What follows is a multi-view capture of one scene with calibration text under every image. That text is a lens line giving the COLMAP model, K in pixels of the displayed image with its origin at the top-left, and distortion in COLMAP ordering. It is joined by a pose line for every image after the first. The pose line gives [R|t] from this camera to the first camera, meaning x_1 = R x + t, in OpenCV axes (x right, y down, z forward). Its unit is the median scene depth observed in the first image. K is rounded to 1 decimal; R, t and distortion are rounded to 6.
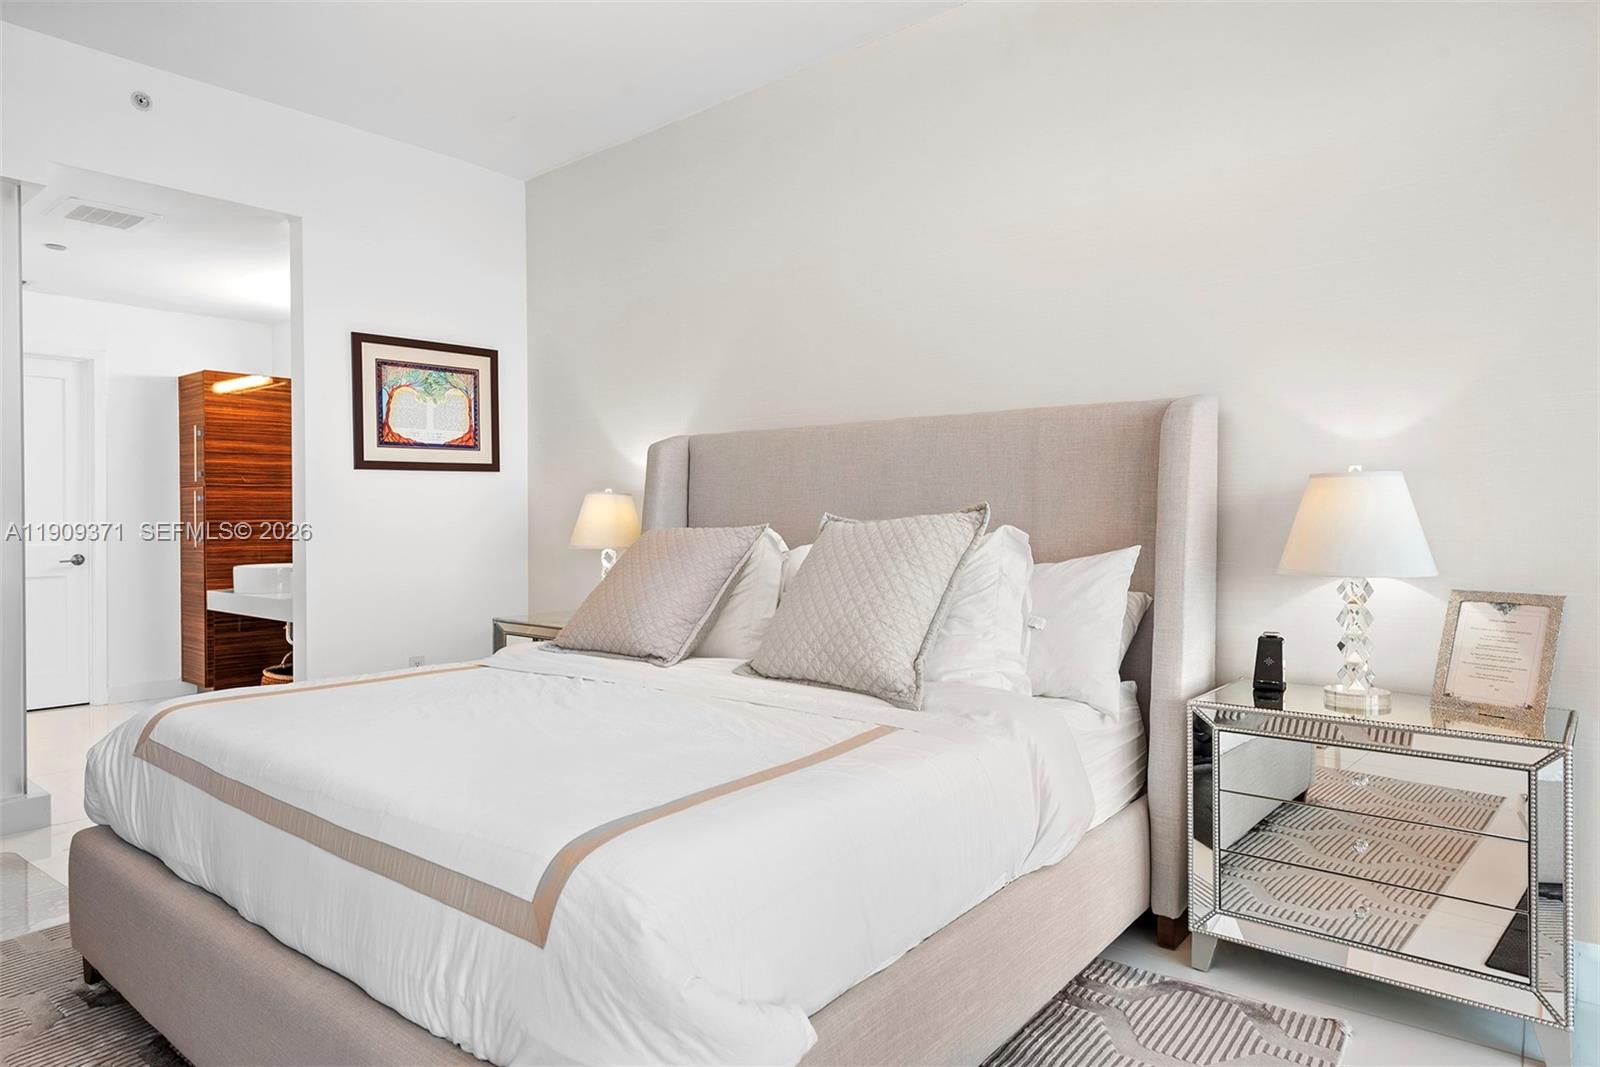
lens RADIAL K [[945.7, 0, 800.0], [0, 945.7, 533.5], [0, 0, 1]] dist [-0.003858, -0.000895]
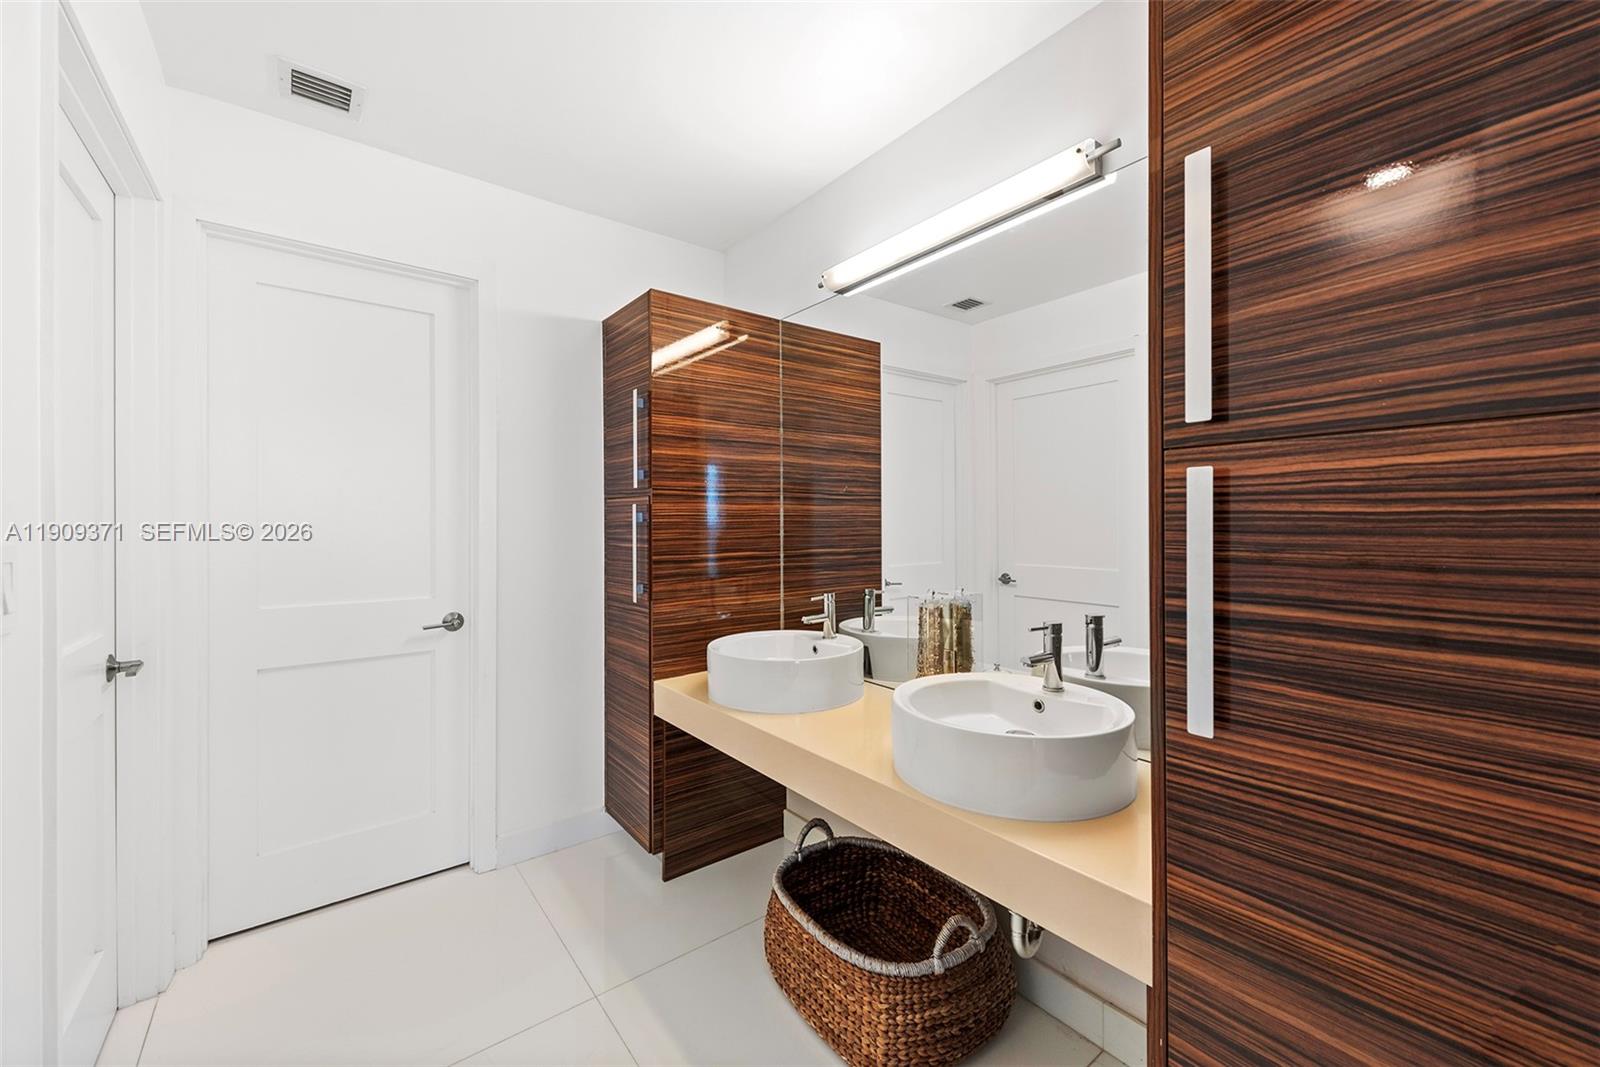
lens RADIAL K [[627.8, 0, 797.3], [0, 627.8, 523.3], [0, 0, 1]] dist [0.011905, -0.000297]
pose [[0.976319, -0.000098, -0.216337, -0.460901], [-0.002029, 0.999952, -0.009610, -0.030003], [0.216327, 0.009821, 0.976272, 0.647879]]
